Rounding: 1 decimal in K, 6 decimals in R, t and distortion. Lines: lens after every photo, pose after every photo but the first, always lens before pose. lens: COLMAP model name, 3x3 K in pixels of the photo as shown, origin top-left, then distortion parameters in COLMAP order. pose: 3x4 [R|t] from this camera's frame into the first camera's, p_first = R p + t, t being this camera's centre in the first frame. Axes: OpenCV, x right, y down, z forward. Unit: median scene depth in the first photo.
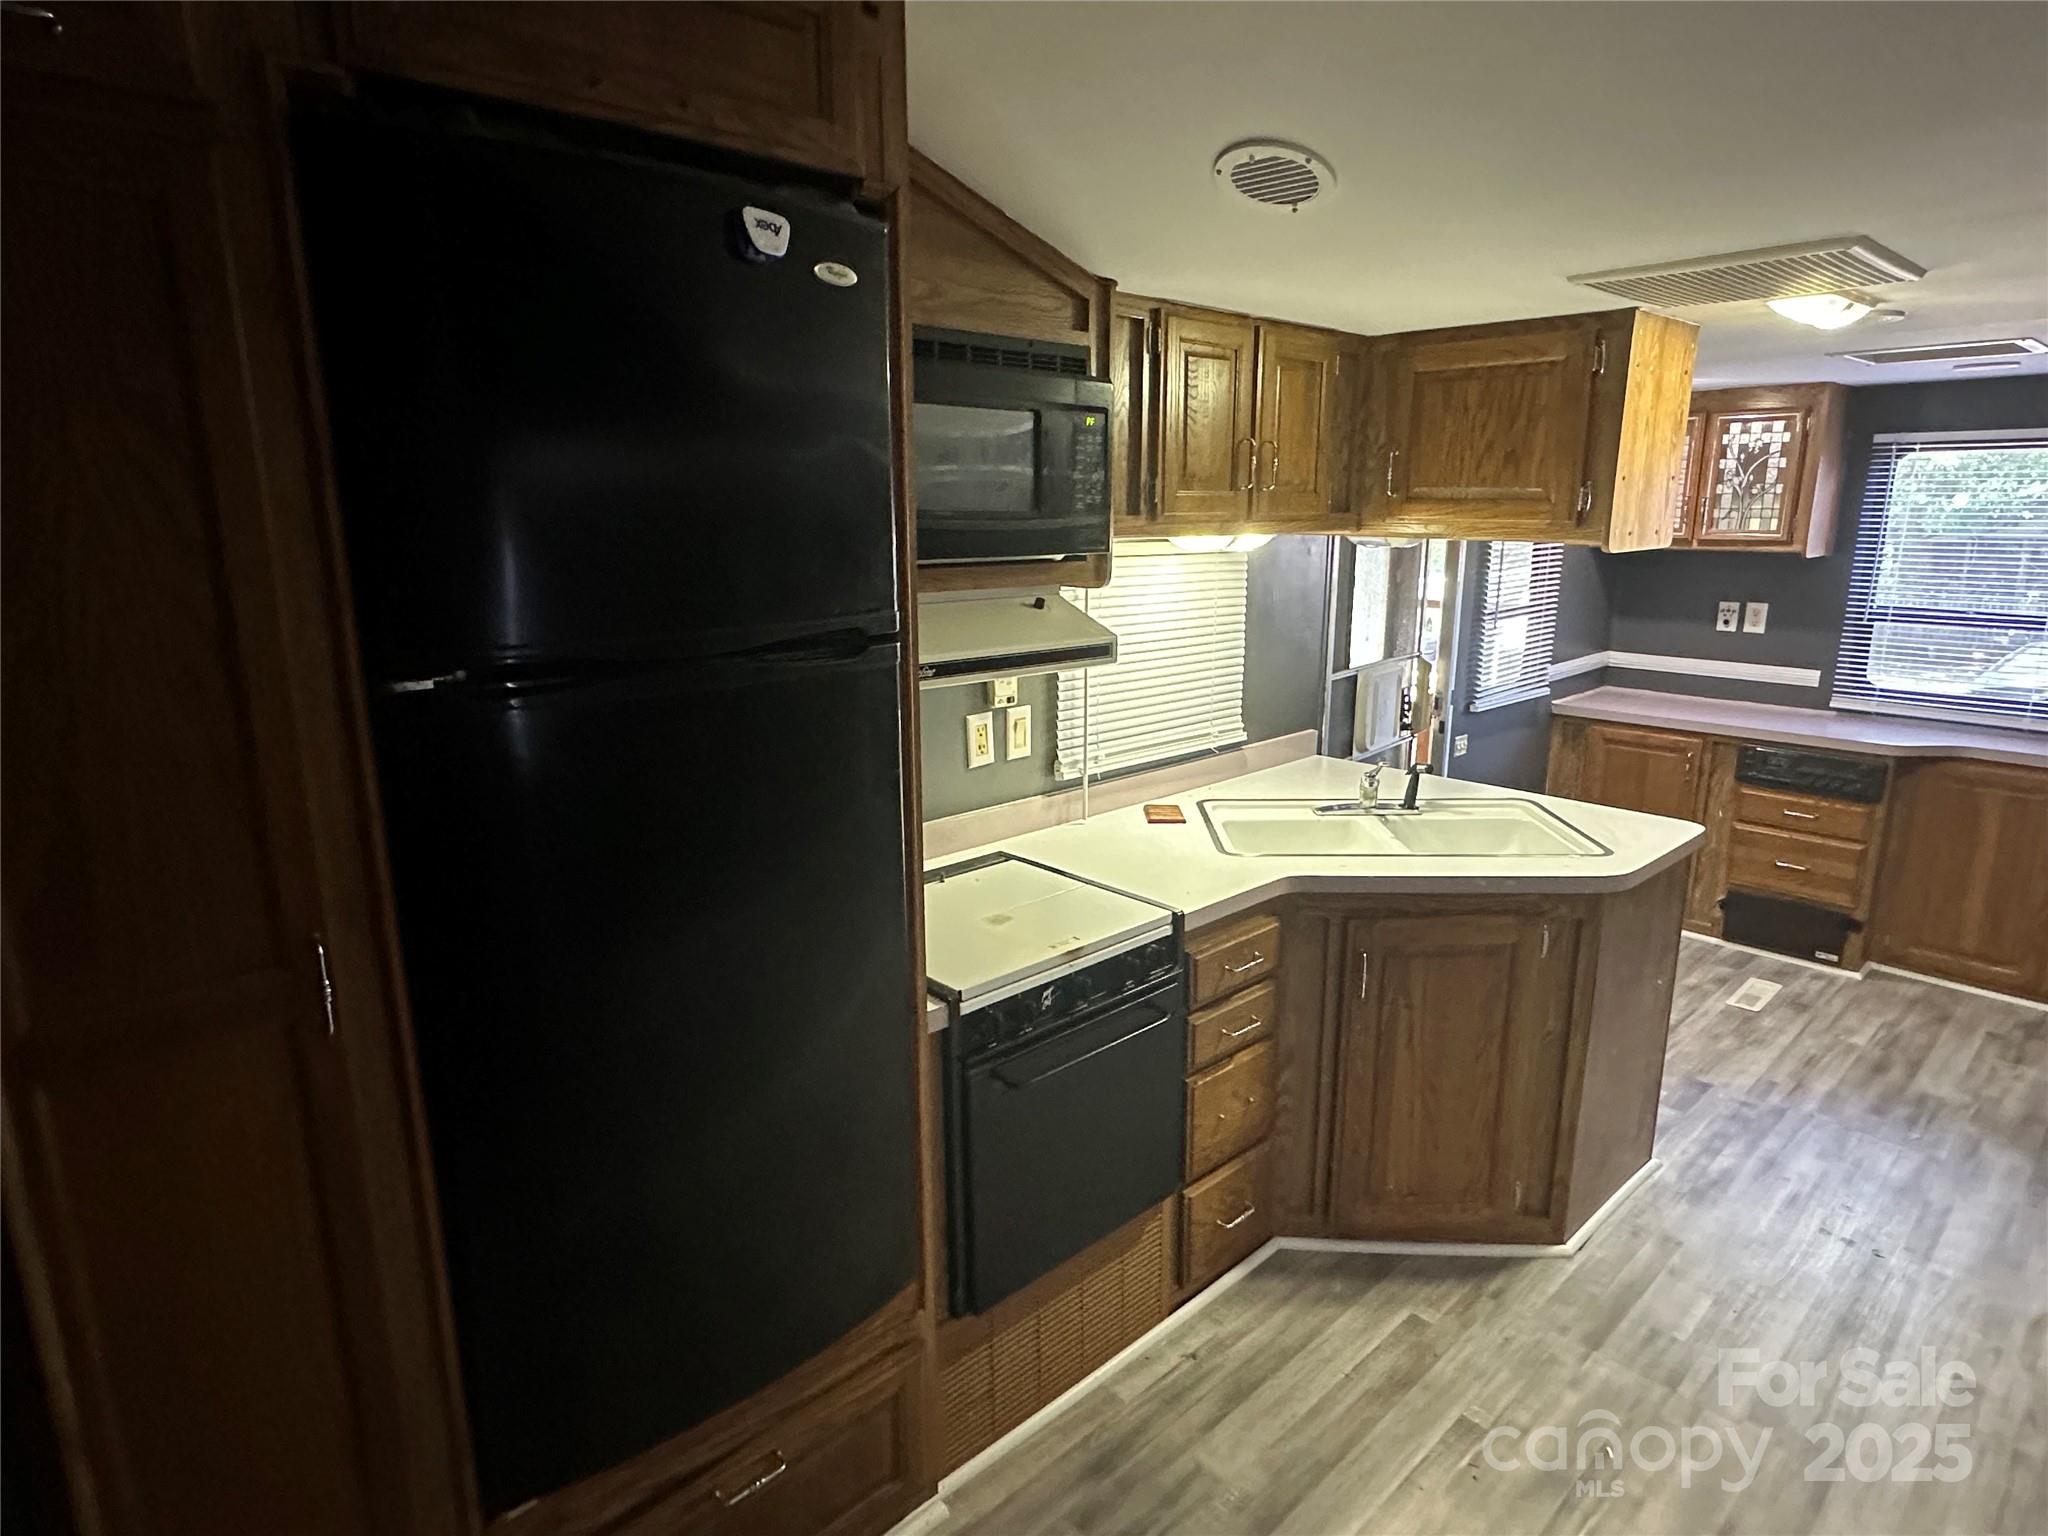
lens RADIAL K [[1123.7, 0, 1019.9], [0, 1123.7, 767.3], [0, 0, 1]] dist [-0.006964, 0.003178]
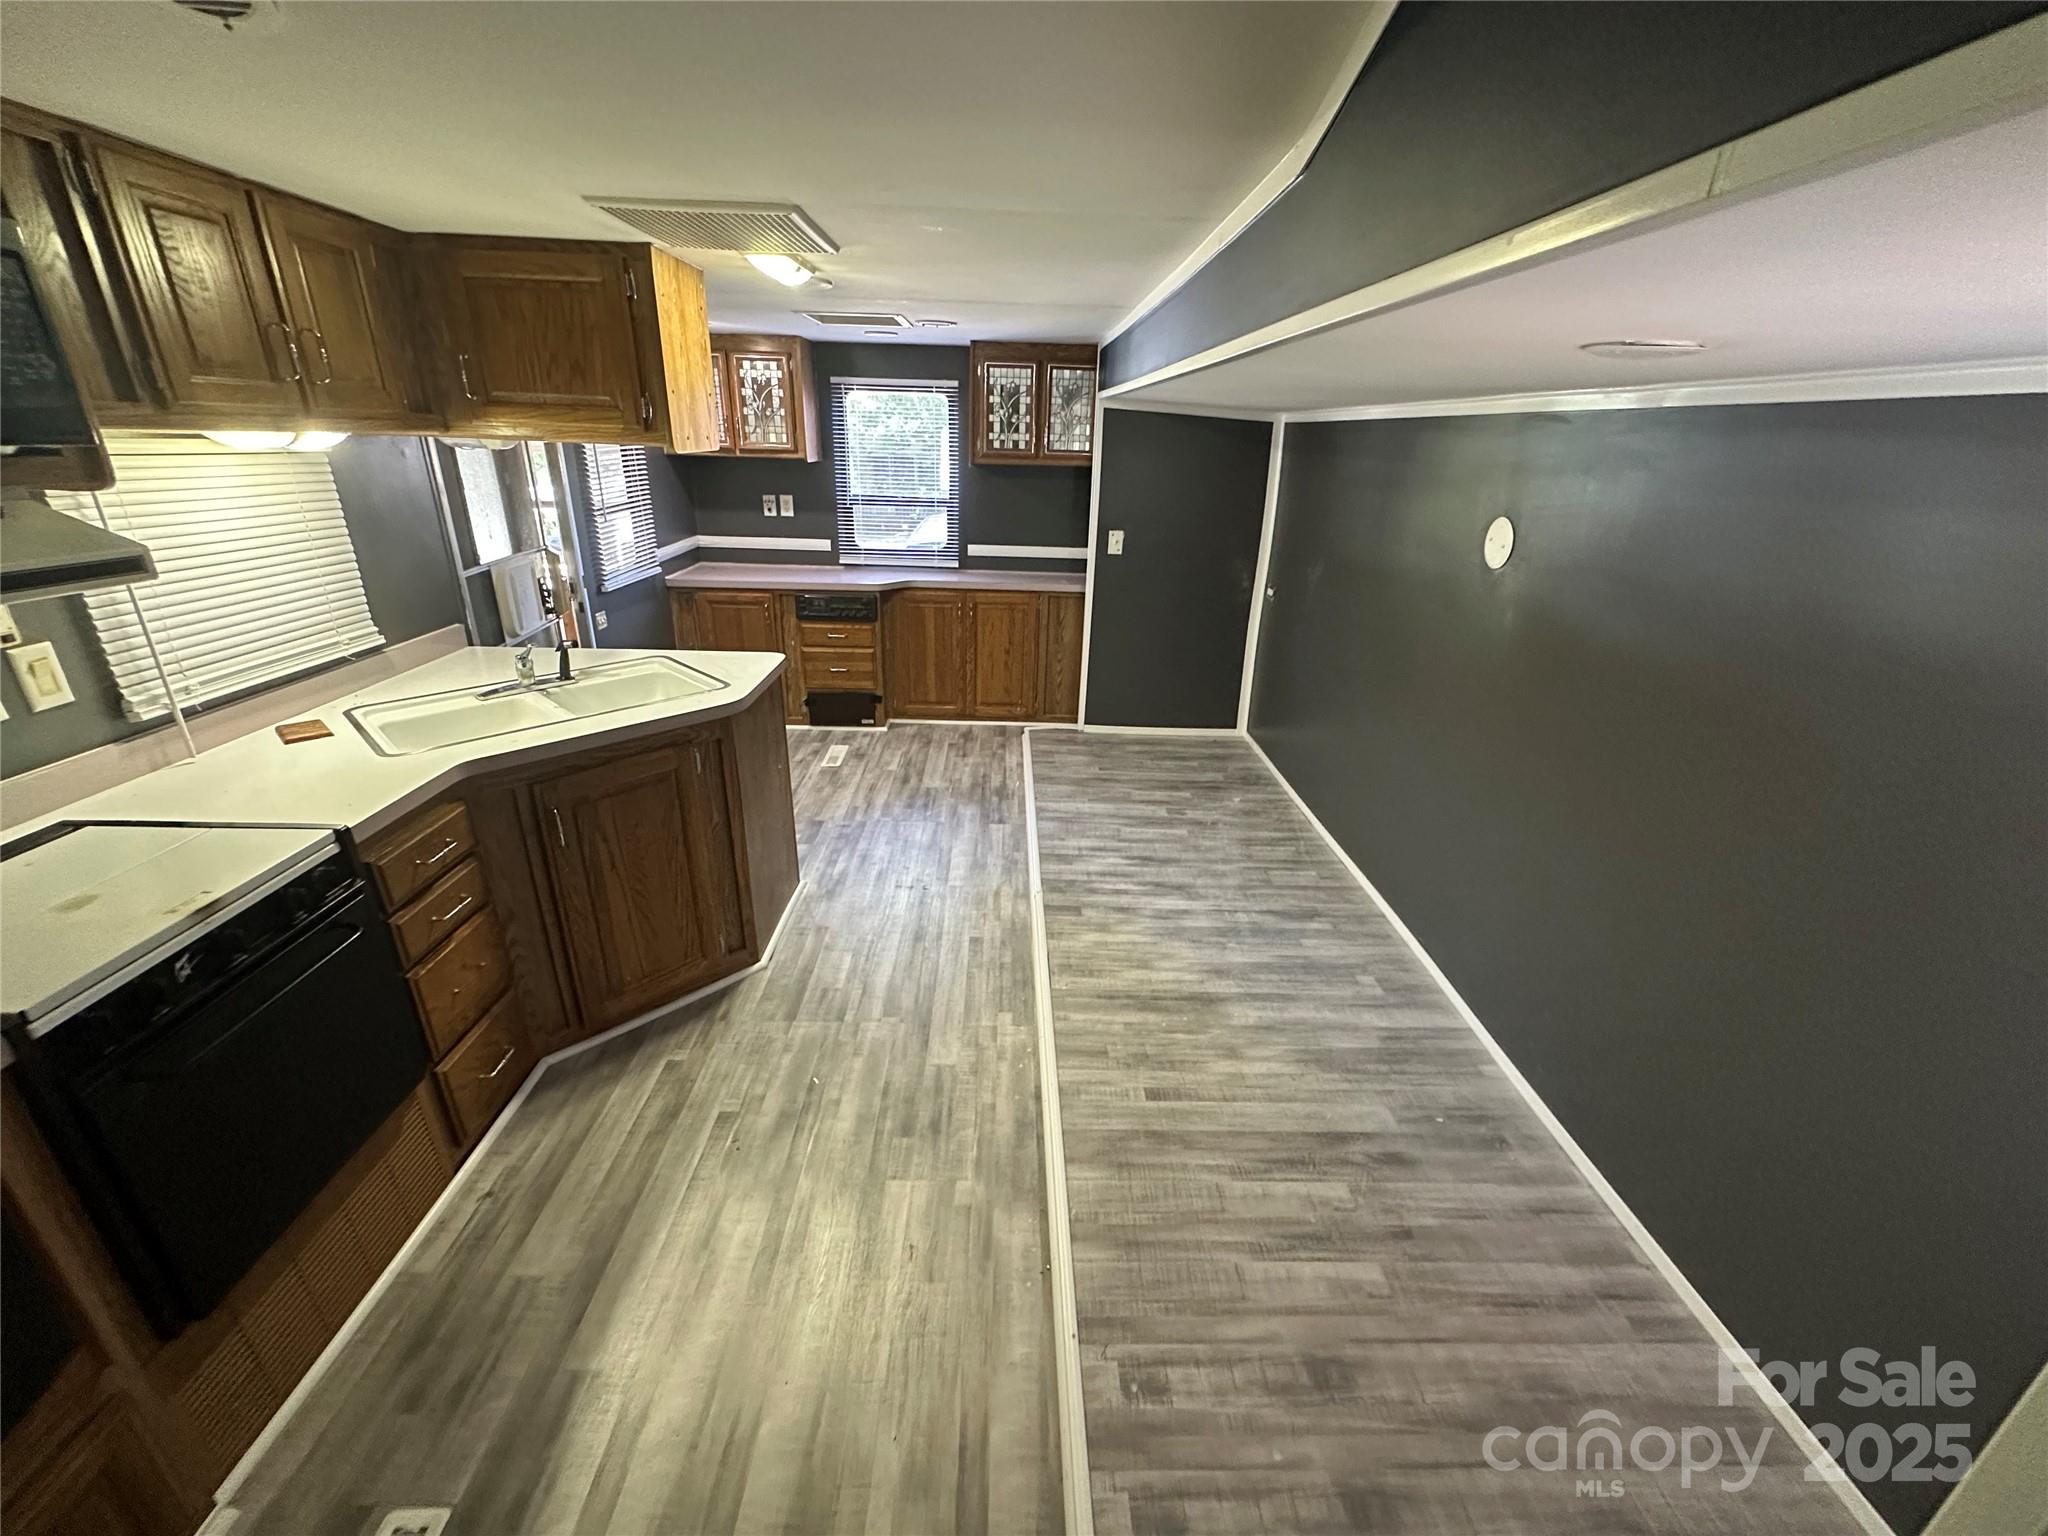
lens RADIAL K [[816.5, 0, 1024.4], [0, 816.5, 765.7], [0, 0, 1]] dist [-0.004390, 0.000592]
pose [[0.661021, -0.258778, 0.704333, 0.040842], [0.140020, 0.964703, 0.223031, -0.000116], [-0.737188, -0.048807, 0.673923, 0.062806]]
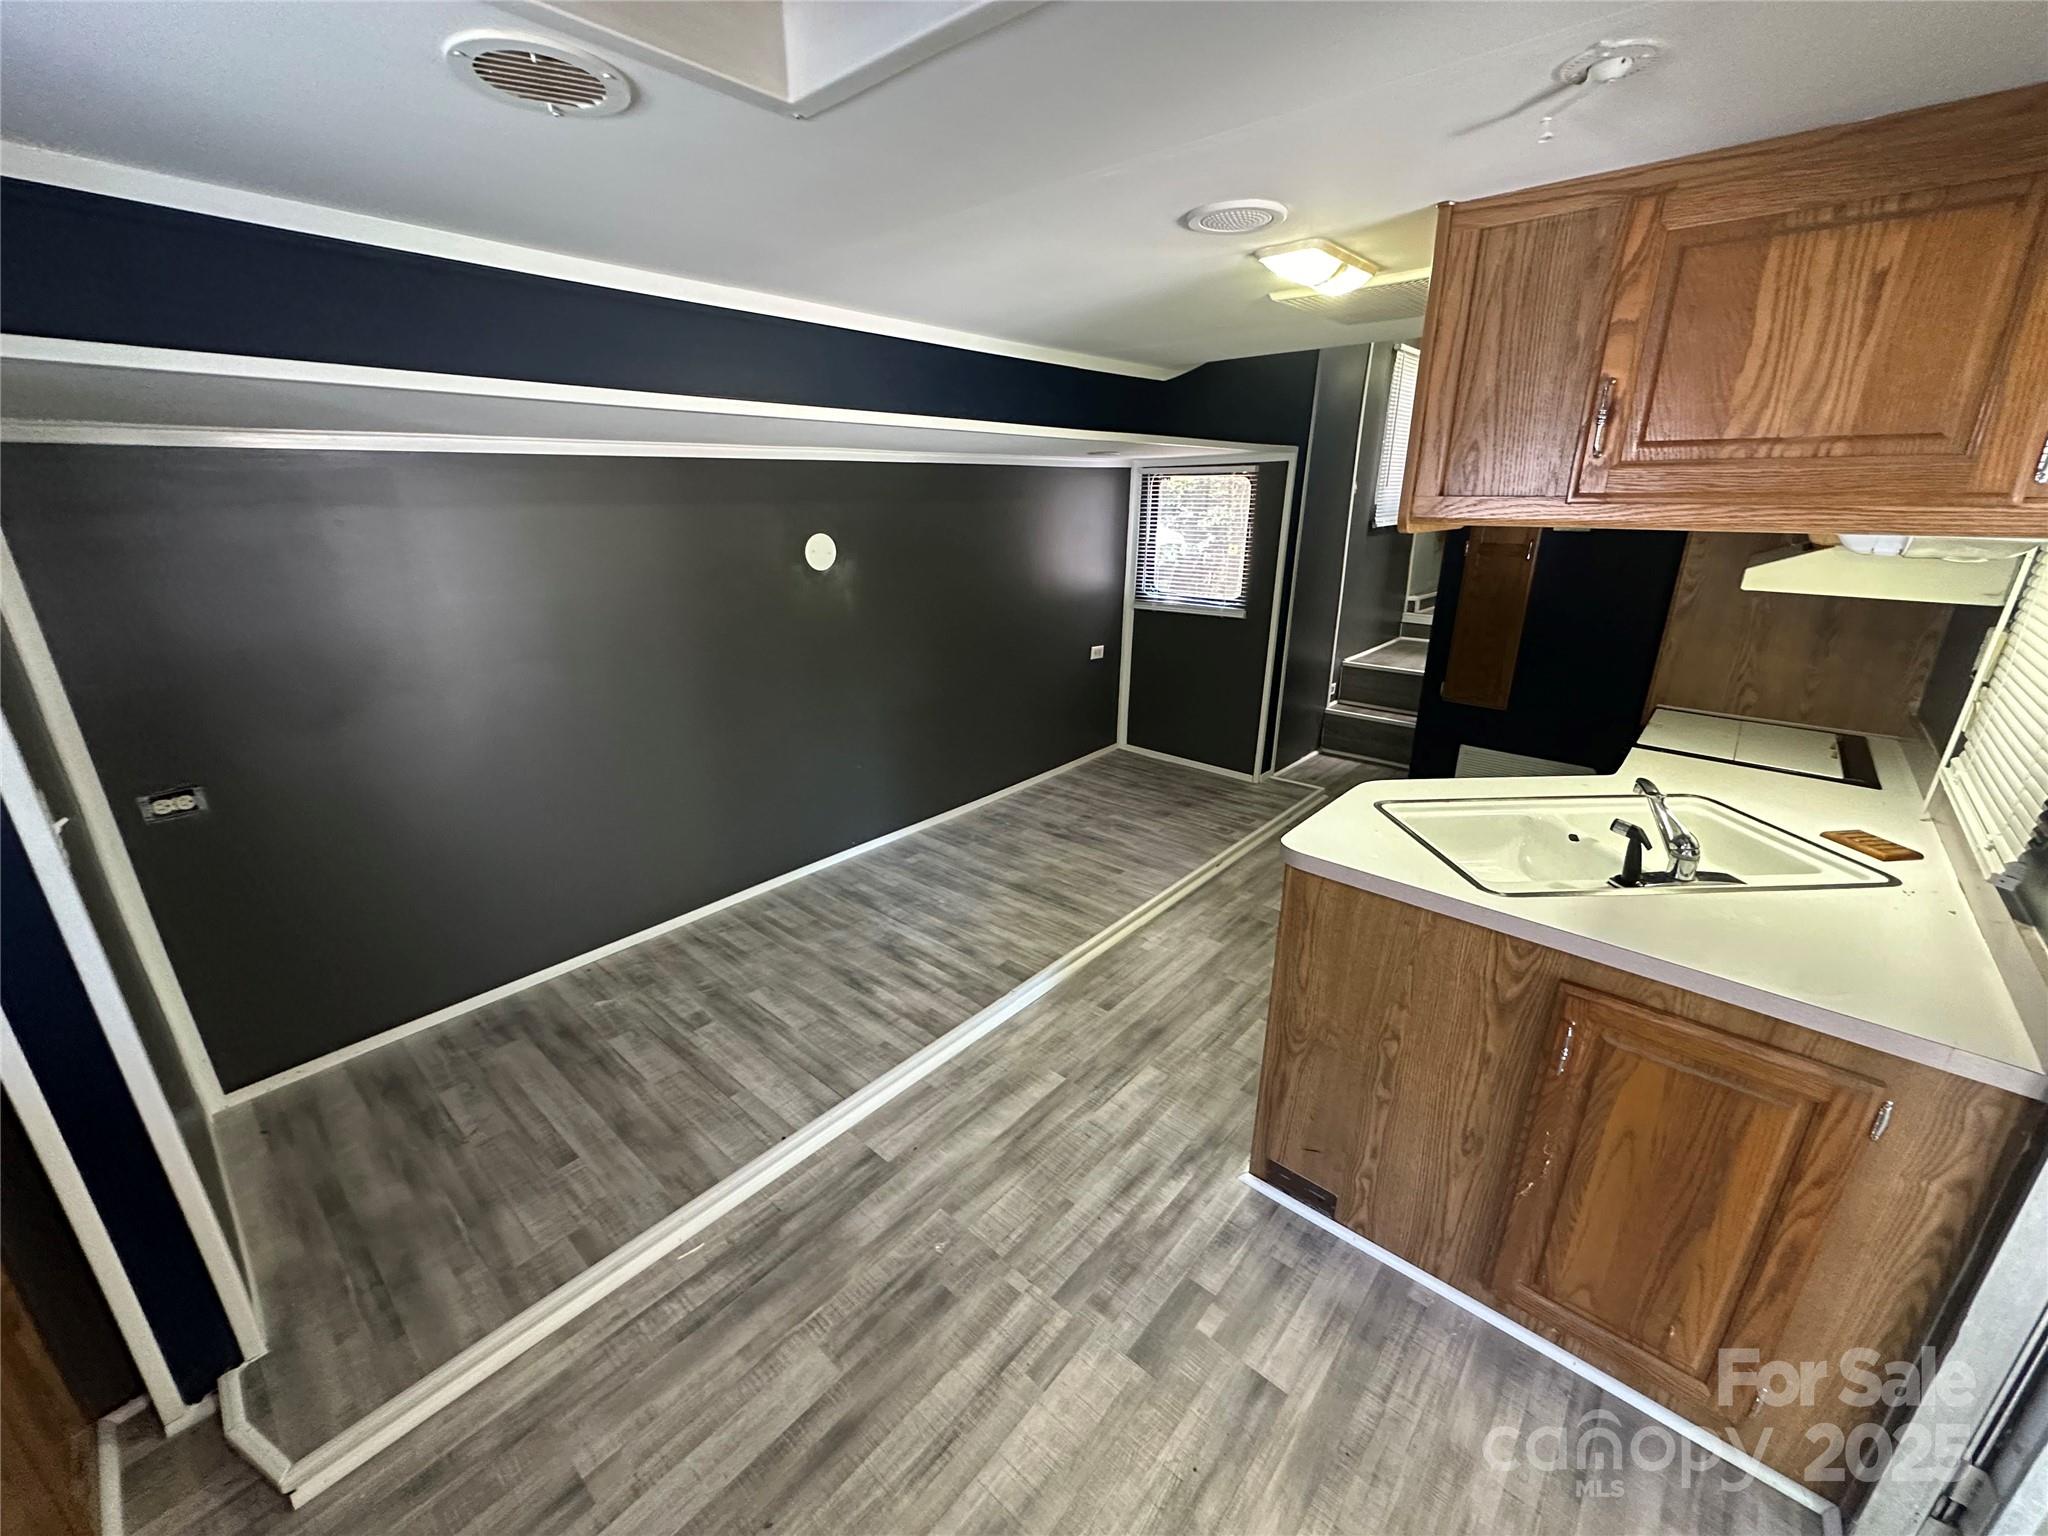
lens RADIAL K [[816.5, 0, 1024.3], [0, 816.5, 761.3], [0, 0, 1]] dist [-0.004390, 0.000592]
pose [[-0.994344, 0.041017, -0.097969, 0.937053], [-0.017394, 0.847077, 0.531186, -0.374716], [0.104775, 0.529885, -0.841572, 1.599780]]
